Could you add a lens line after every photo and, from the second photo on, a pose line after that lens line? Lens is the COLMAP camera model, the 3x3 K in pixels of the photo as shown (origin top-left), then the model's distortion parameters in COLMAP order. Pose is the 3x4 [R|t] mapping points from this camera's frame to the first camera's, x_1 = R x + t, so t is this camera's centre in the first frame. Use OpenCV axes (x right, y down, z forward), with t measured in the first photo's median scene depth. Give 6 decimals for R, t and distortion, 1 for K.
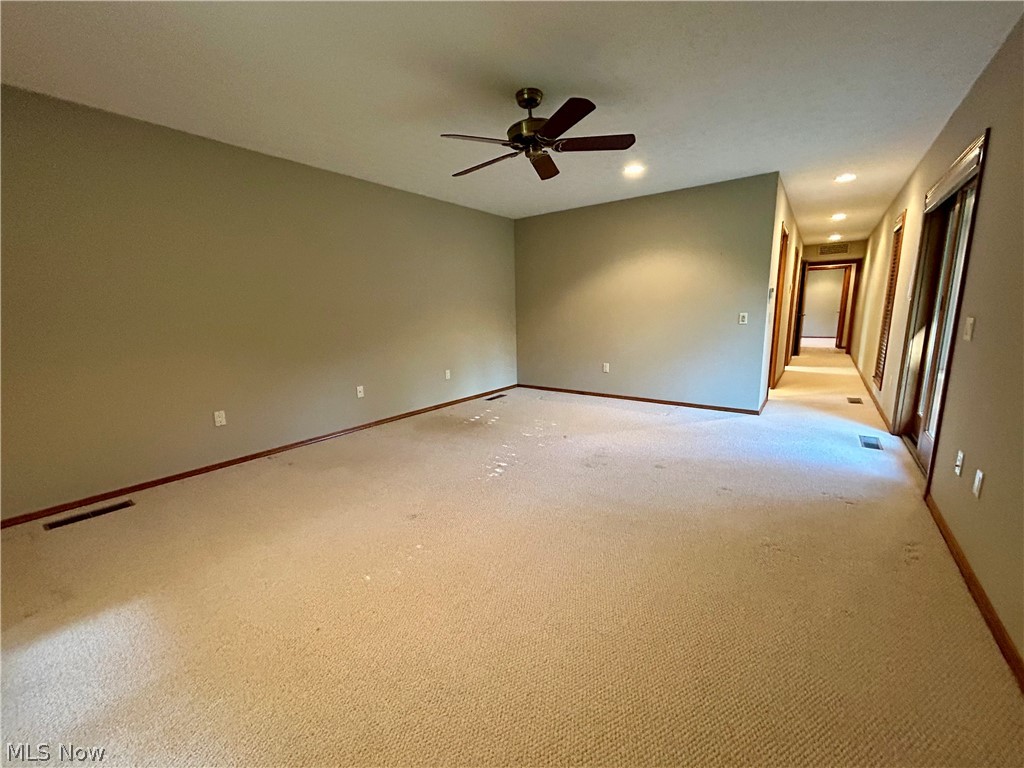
lens RADIAL K [[412.5, 0, 513.8], [0, 412.5, 386.3], [0, 0, 1]] dist [-0.002115, -0.000562]
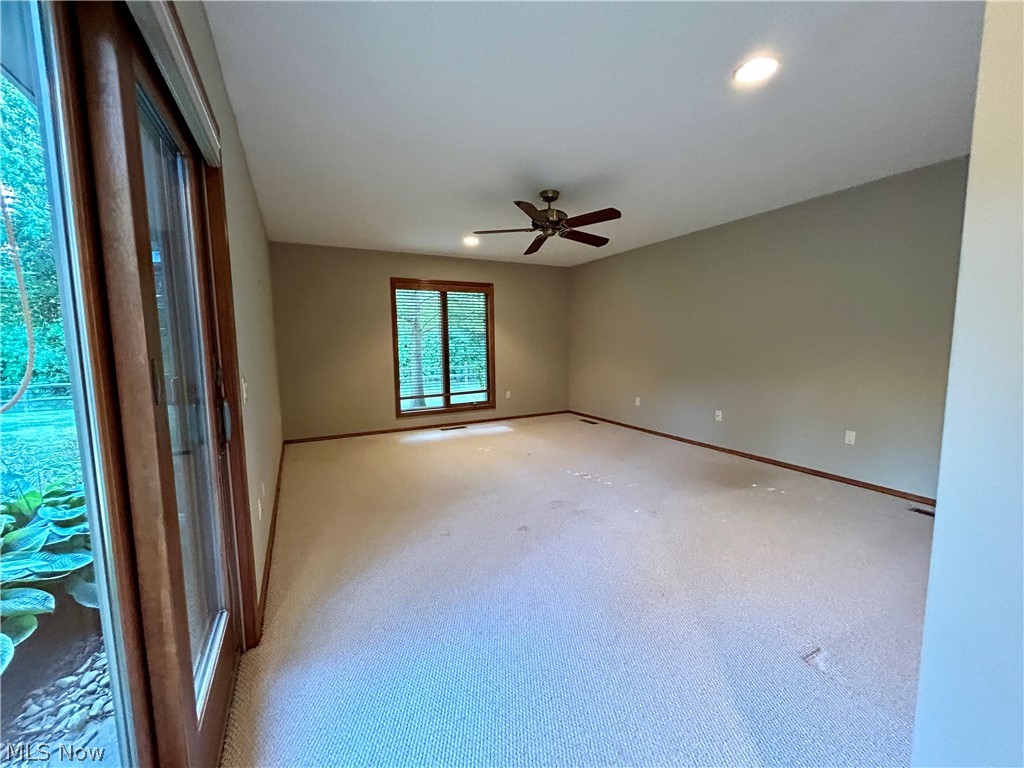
lens RADIAL K [[412.5, 0, 513.8], [0, 412.5, 386.3], [0, 0, 1]] dist [-0.002115, -0.000562]
pose [[-0.449994, 0.126237, -0.884064, 1.092526], [-0.136416, 0.968623, 0.207748, -0.283362], [0.882551, 0.214086, -0.418654, 1.259286]]
